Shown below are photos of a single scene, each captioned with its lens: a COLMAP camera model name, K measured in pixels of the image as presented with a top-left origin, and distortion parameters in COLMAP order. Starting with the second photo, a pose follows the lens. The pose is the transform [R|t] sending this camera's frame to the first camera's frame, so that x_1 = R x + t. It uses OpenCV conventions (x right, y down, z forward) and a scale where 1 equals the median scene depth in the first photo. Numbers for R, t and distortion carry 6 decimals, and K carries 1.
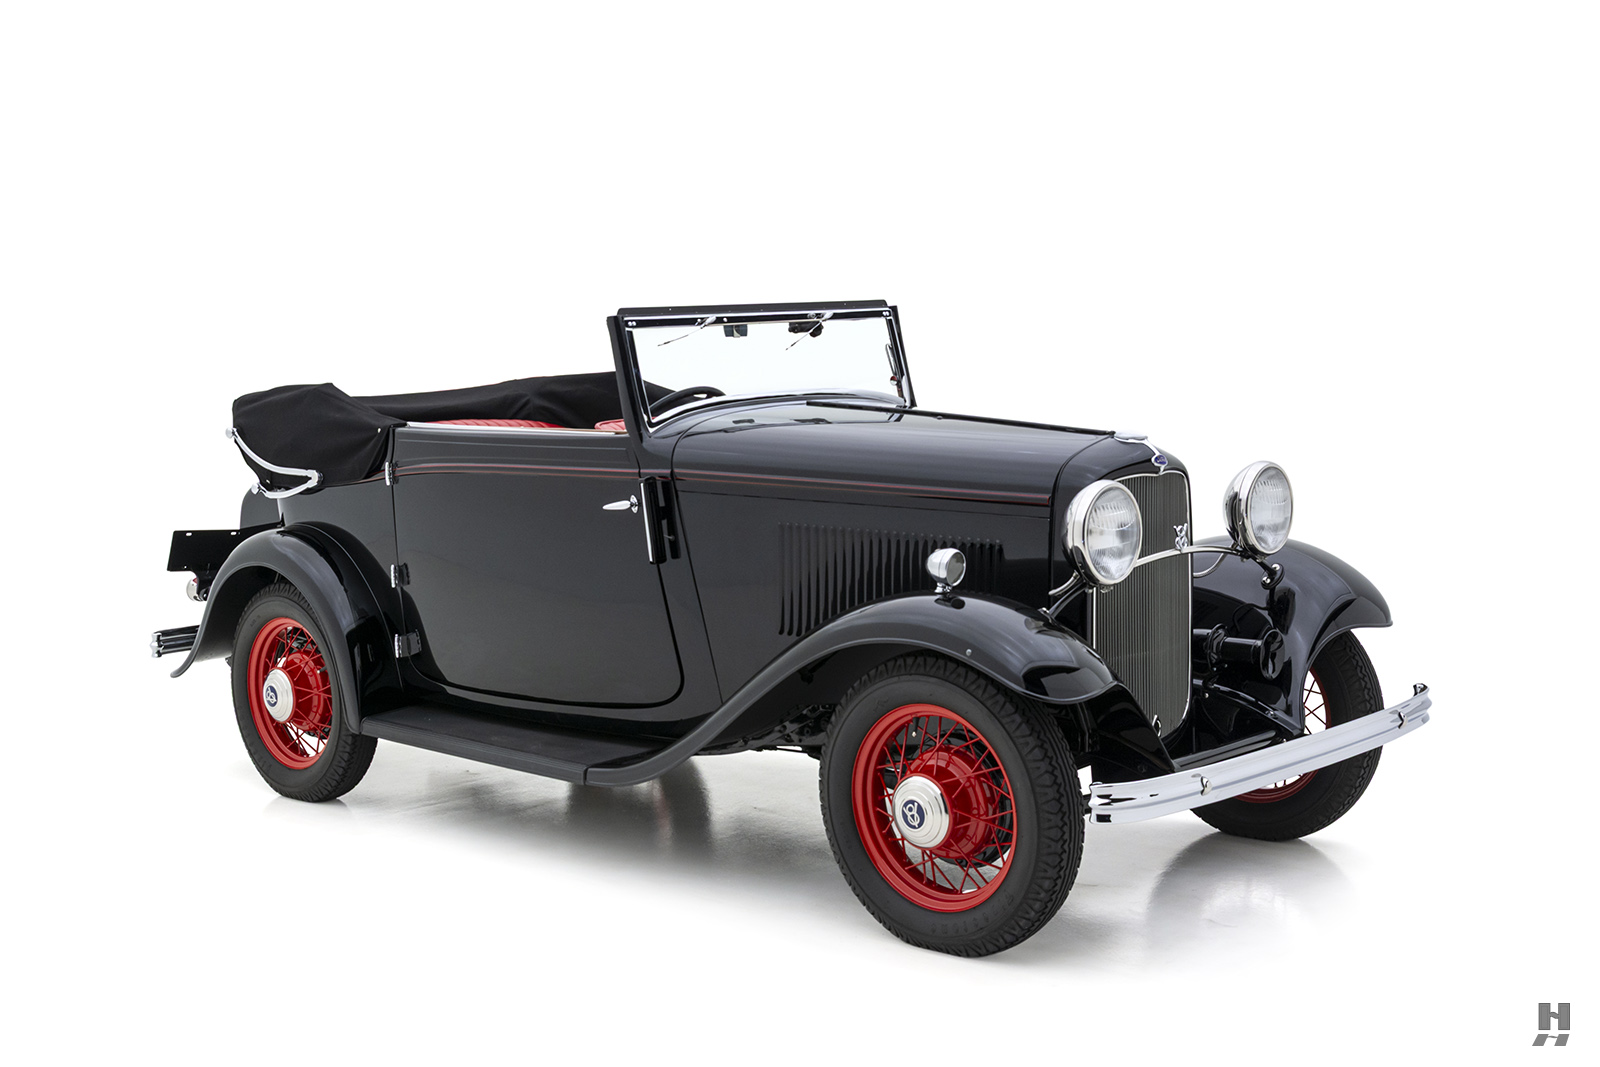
lens RADIAL K [[1972.4, 0, 801.4], [0, 1972.4, 536.8], [0, 0, 1]] dist [-0.062513, 0.000000]
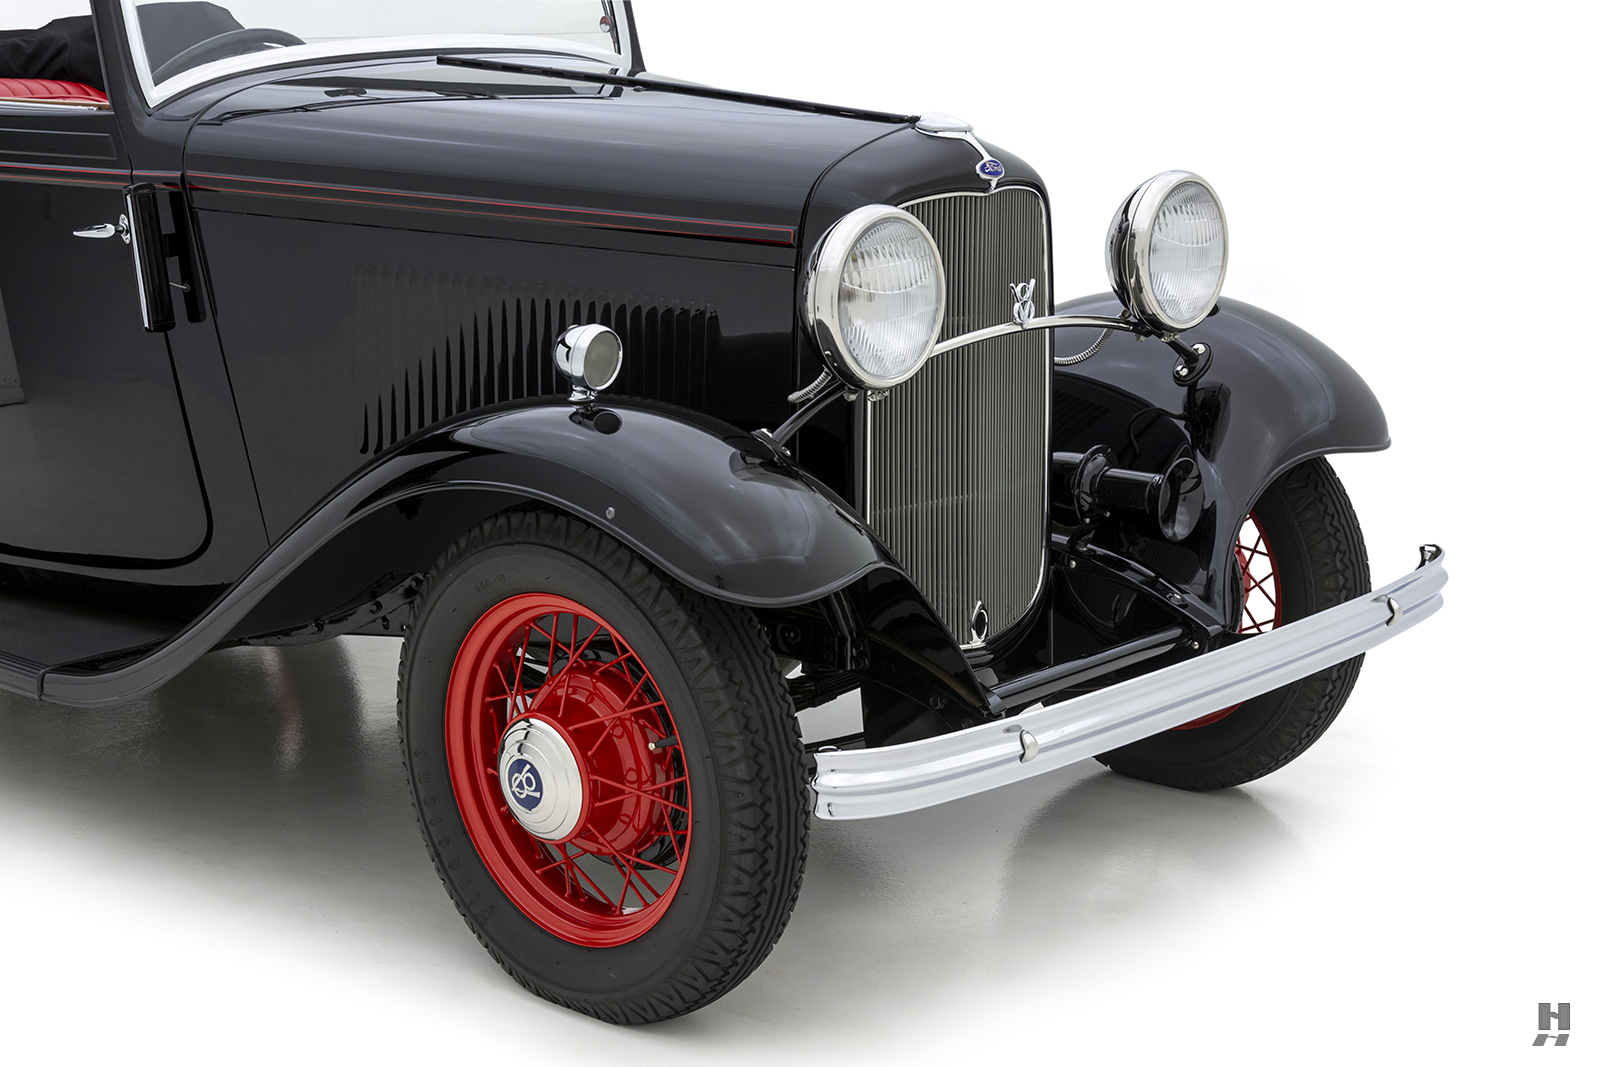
lens RADIAL K [[2610.6, 0, 793.7], [0, 2610.6, 531.9], [0, 0, 1]] dist [-0.030085, 0.000000]
pose [[0.999431, 0.008699, 0.032591, 0.096591], [-0.012293, 0.993661, 0.111748, -0.017162], [-0.031412, -0.112085, 0.993202, 0.216773]]
